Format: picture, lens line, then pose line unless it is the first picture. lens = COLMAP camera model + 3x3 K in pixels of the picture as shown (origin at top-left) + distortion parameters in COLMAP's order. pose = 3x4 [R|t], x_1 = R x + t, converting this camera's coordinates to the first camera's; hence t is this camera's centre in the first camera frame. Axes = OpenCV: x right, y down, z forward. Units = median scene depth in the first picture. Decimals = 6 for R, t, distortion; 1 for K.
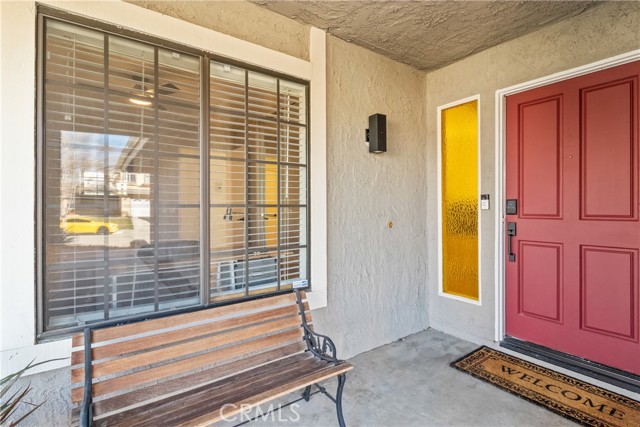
lens RADIAL K [[313.1, 0, 320.0], [0, 313.1, 213.5], [0, 0, 1]] dist [-0.000341, -0.000054]
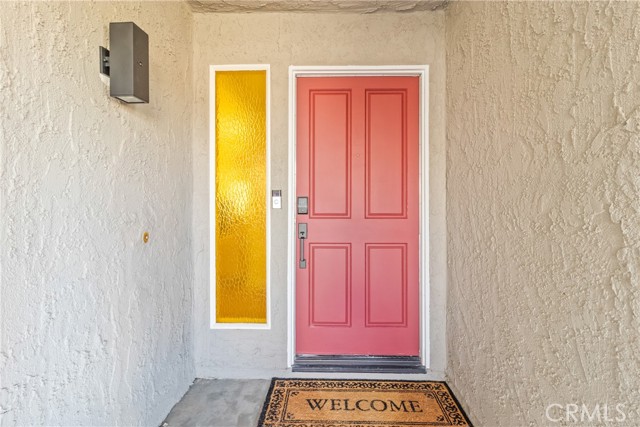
lens RADIAL K [[297.5, 0, 321.1], [0, 297.5, 201.9], [0, 0, 1]] dist [0.001453, 0.000319]
pose [[0.594117, 0.005016, 0.804363, -0.022300], [0.013204, 0.999785, -0.015988, -0.017111], [-0.804270, 0.020119, 0.593923, 0.468532]]
